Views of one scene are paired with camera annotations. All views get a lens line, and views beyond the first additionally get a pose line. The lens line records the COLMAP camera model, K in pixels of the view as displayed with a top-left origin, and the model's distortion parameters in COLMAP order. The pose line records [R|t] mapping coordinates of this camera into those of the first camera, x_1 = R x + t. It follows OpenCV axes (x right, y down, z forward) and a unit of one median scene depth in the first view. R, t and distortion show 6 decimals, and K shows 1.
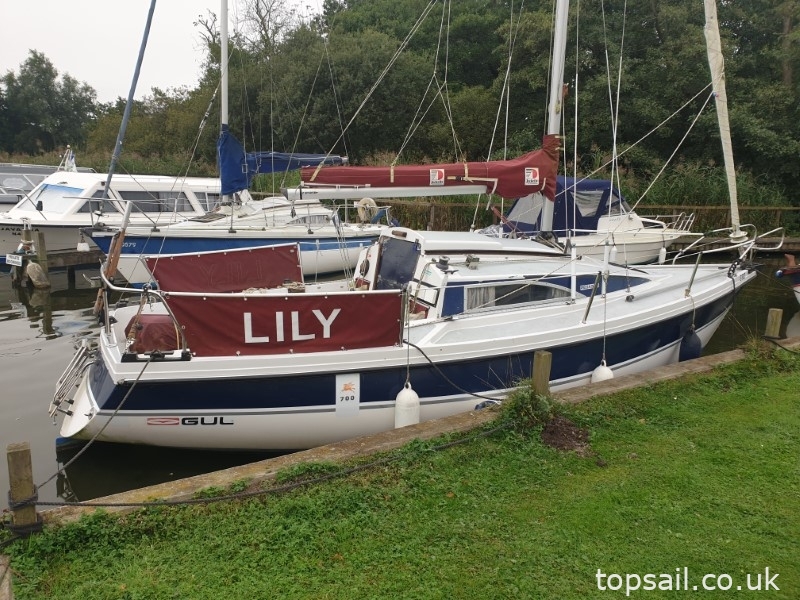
lens RADIAL K [[661.4, 0, 397.9], [0, 661.4, 319.2], [0, 0, 1]] dist [0.004144, 0.056334]
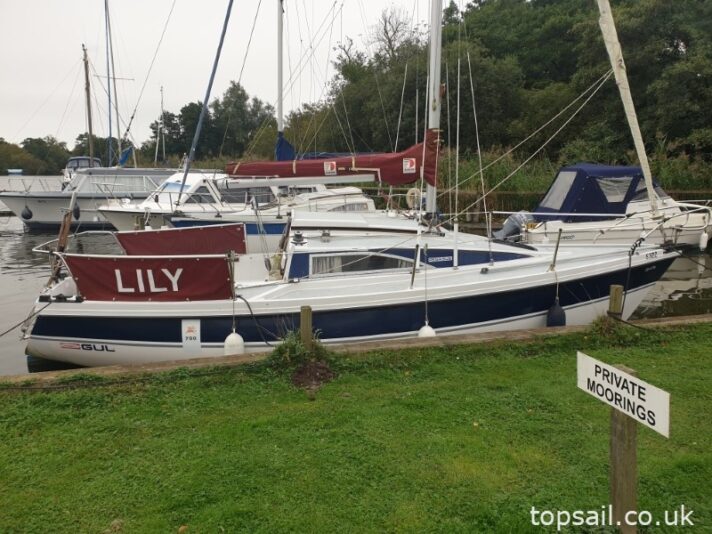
lens RADIAL K [[588.6, 0, 354.1], [0, 588.6, 284.1], [0, 0, 1]] dist [0.004144, 0.056334]
pose [[0.954209, 0.030805, -0.297551, 0.462099], [-0.038057, 0.999102, -0.018607, 0.018216], [0.296711, 0.029079, 0.954525, -0.016971]]
